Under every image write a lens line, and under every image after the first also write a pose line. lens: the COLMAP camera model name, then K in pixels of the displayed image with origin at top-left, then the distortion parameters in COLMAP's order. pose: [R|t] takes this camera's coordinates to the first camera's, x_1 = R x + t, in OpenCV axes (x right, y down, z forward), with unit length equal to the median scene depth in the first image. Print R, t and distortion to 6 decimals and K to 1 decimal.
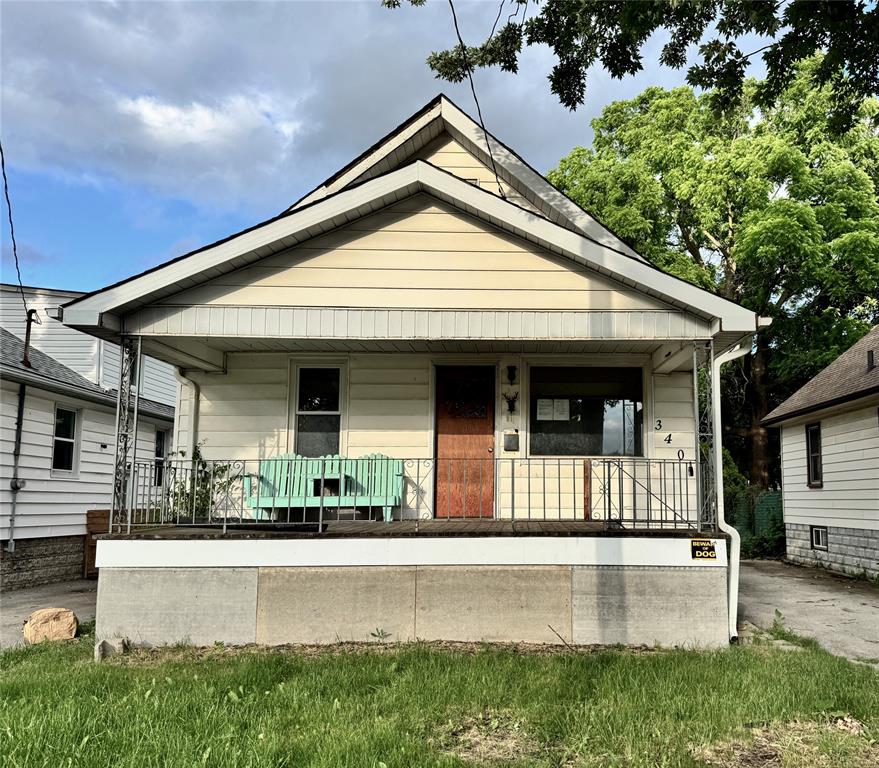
lens RADIAL K [[757.2, 0, 510.5], [0, 757.2, 384.6], [0, 0, 1]] dist [0.148597, -0.295467]
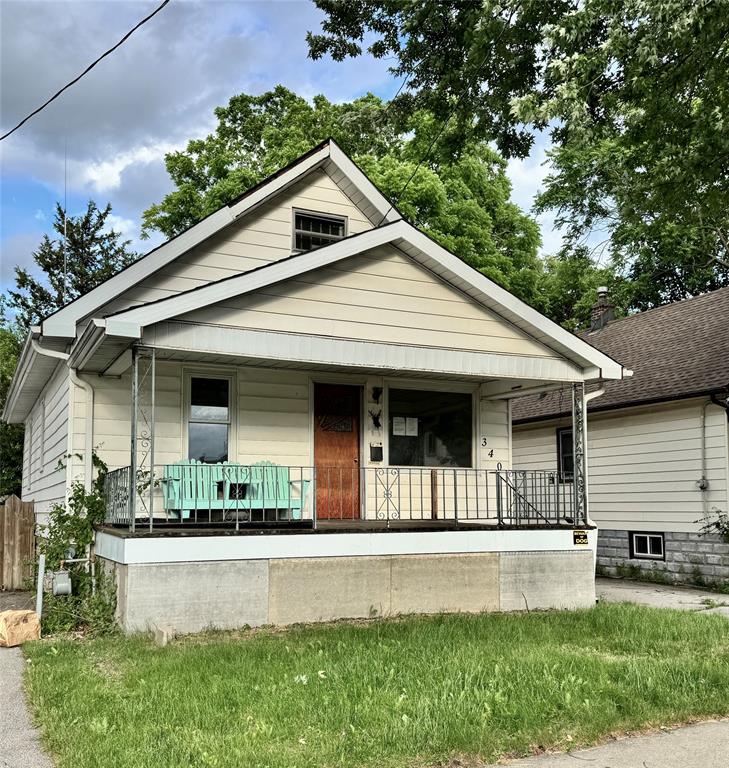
lens RADIAL K [[830.9, 0, 365.2], [0, 830.9, 416.1], [0, 0, 1]] dist [0.085225, -0.002815]
pose [[0.910174, 0.041653, 0.412127, -0.558573], [-0.057769, 0.997972, 0.026719, -0.013888], [-0.410178, -0.048127, 0.910735, -0.143815]]
